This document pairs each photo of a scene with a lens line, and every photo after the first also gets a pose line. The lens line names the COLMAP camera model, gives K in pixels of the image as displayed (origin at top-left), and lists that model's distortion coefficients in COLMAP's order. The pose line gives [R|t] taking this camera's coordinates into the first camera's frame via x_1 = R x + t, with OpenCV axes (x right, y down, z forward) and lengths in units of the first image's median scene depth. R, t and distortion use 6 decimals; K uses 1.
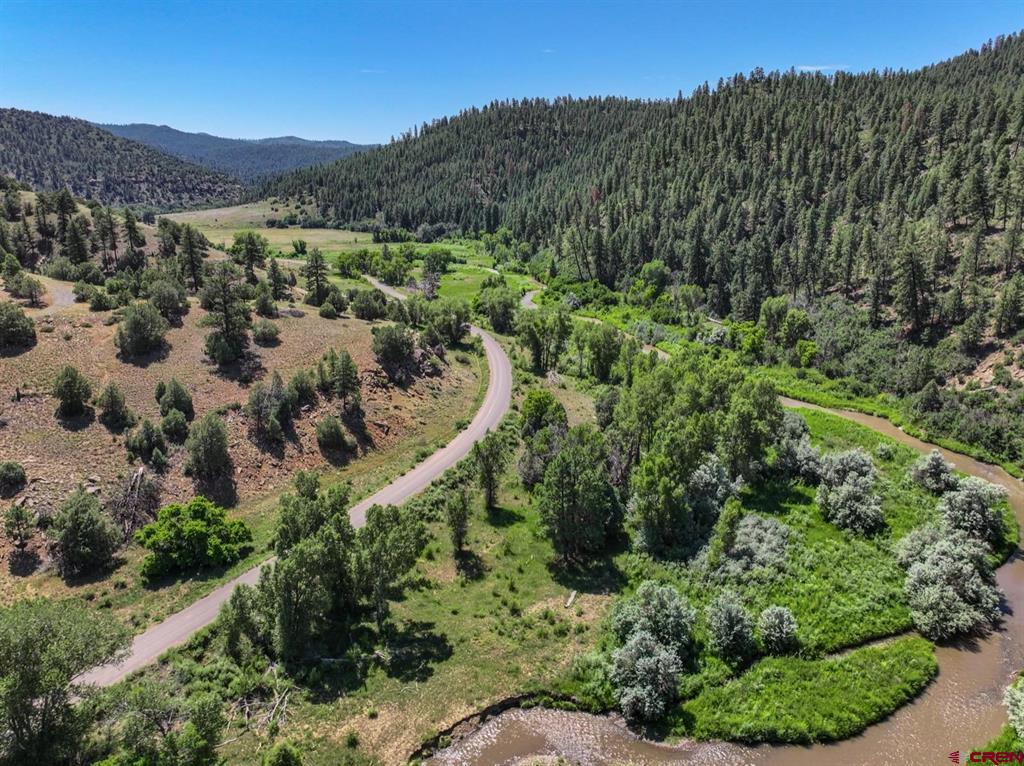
lens RADIAL K [[718.7, 0, 516.3], [0, 718.7, 382.9], [0, 0, 1]] dist [-0.002559, 0.019365]
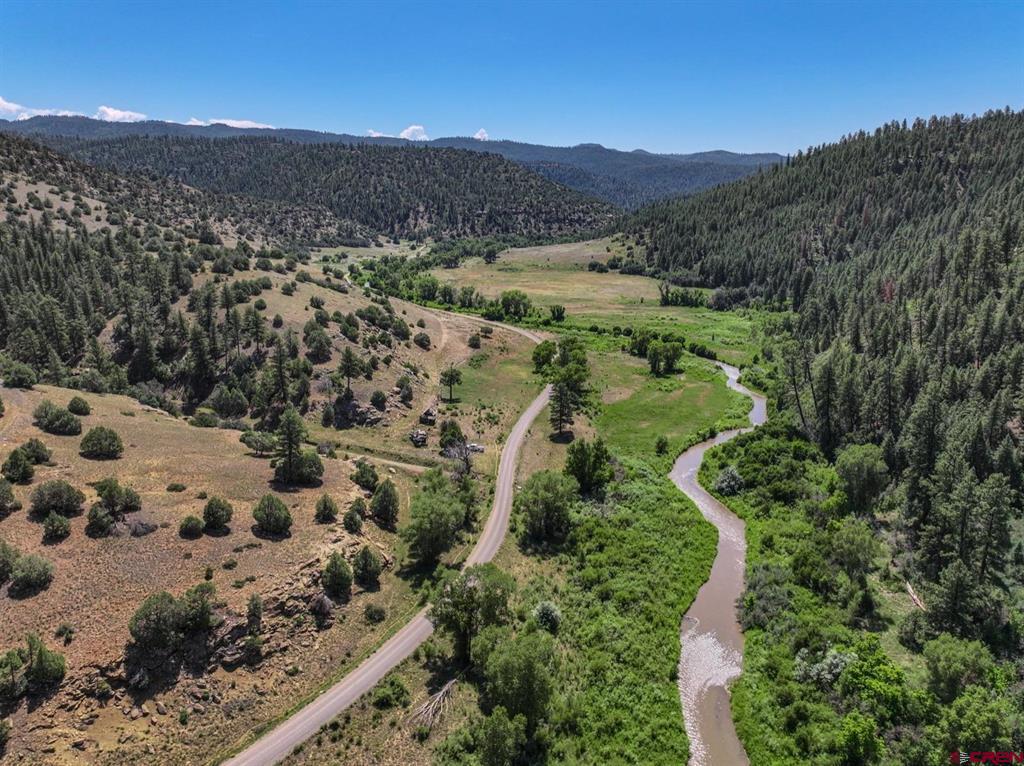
lens RADIAL K [[718.7, 0, 516.9], [0, 718.7, 383.0], [0, 0, 1]] dist [-0.002559, 0.019365]
pose [[0.843272, 0.137977, -0.519476, 0.367769], [-0.144367, 0.989118, 0.028364, -0.287260], [0.517737, 0.051077, 0.854014, 0.448081]]
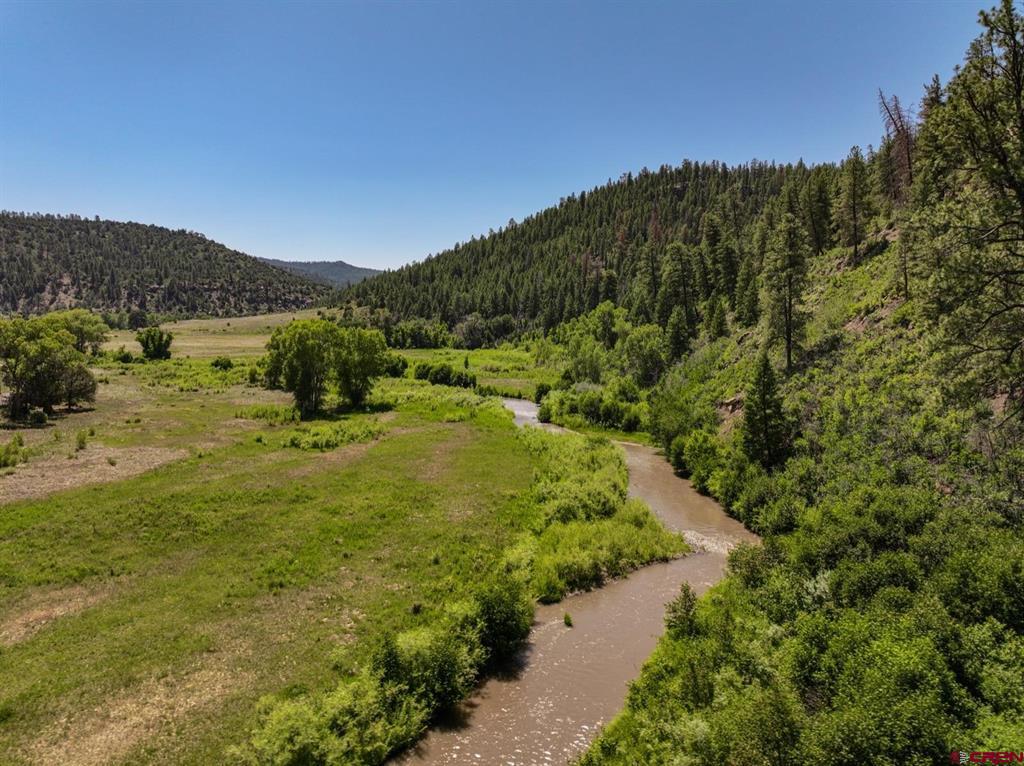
lens RADIAL K [[718.7, 0, 516.1], [0, 718.7, 382.7], [0, 0, 1]] dist [-0.002559, 0.019365]
pose [[0.973675, 0.022858, -0.226793, 0.059474], [-0.064399, 0.982010, -0.177506, -0.243424], [0.218655, 0.187439, 0.957631, 1.516393]]
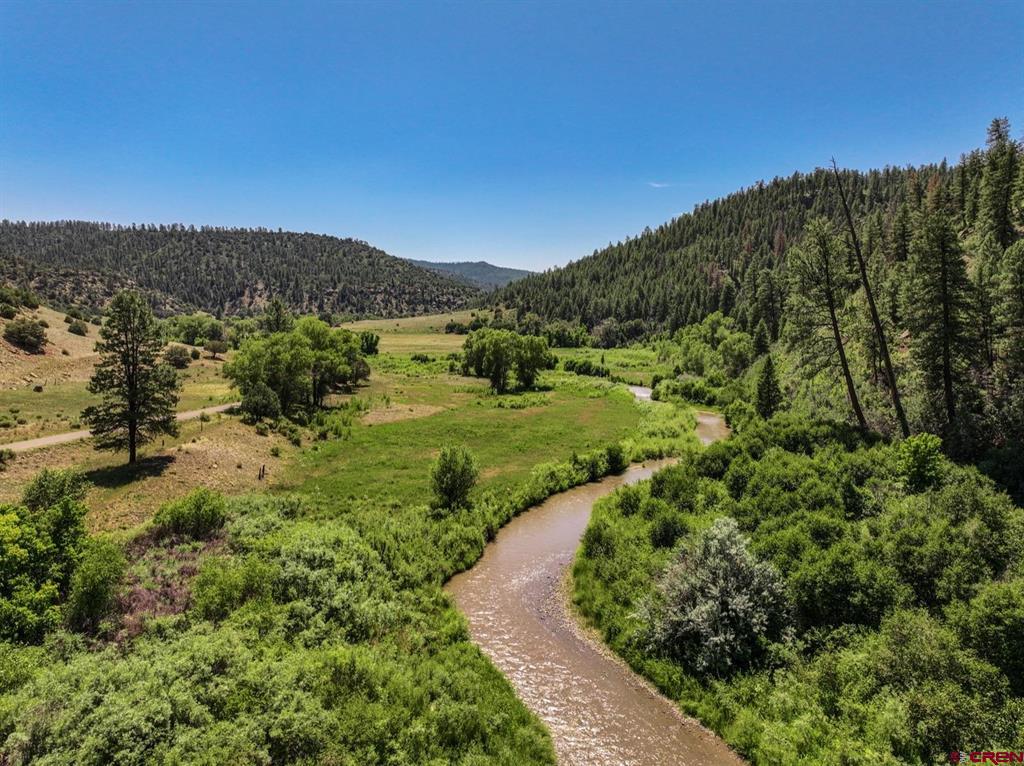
lens RADIAL K [[718.7, 0, 516.3], [0, 718.7, 382.7], [0, 0, 1]] dist [-0.002559, 0.019365]
pose [[0.913770, 0.040264, -0.404231, 0.141809], [-0.112775, 0.981105, -0.157207, -0.185801], [0.390263, 0.189239, 0.901046, 1.252829]]
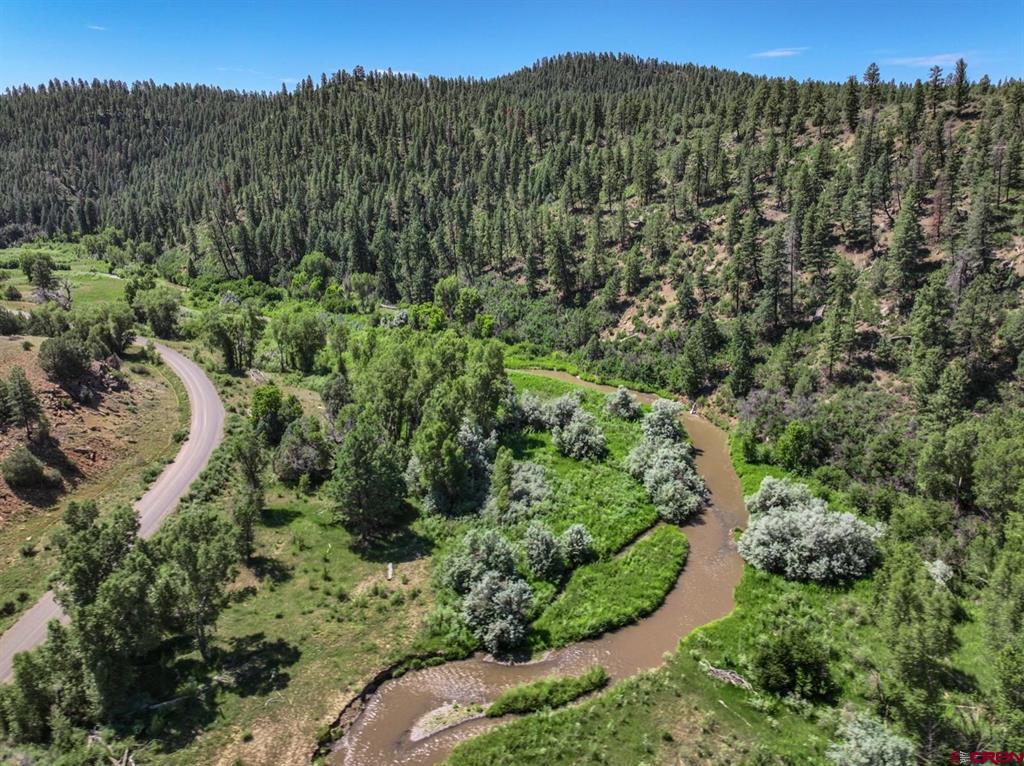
lens RADIAL K [[718.7, 0, 515.4], [0, 718.7, 382.6], [0, 0, 1]] dist [-0.002559, 0.019365]
pose [[0.863859, -0.135387, 0.485199, -0.104323], [0.134168, 0.990251, 0.037437, 0.010785], [-0.485538, 0.032758, 0.873602, 0.010285]]
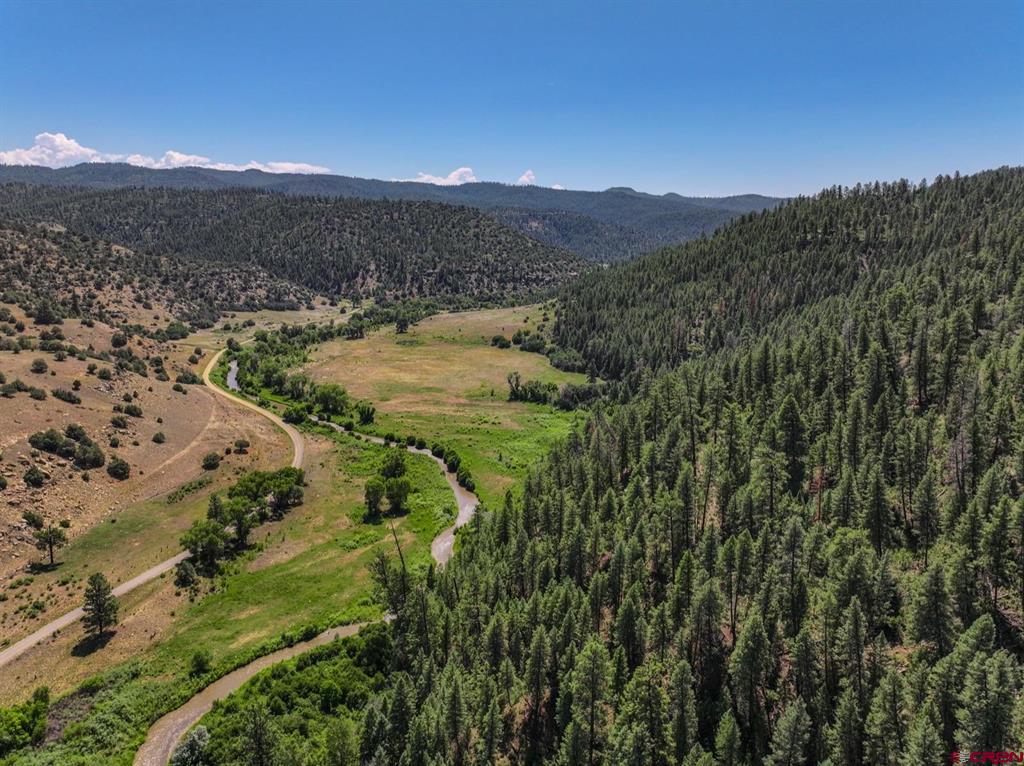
lens RADIAL K [[718.7, 0, 517.2], [0, 718.7, 383.7], [0, 0, 1]] dist [-0.002559, 0.019365]
pose [[0.808513, 0.124565, -0.575144, 0.774809], [-0.161652, 0.986755, -0.013531, -0.586708], [0.565840, 0.103913, 0.817941, 1.008577]]
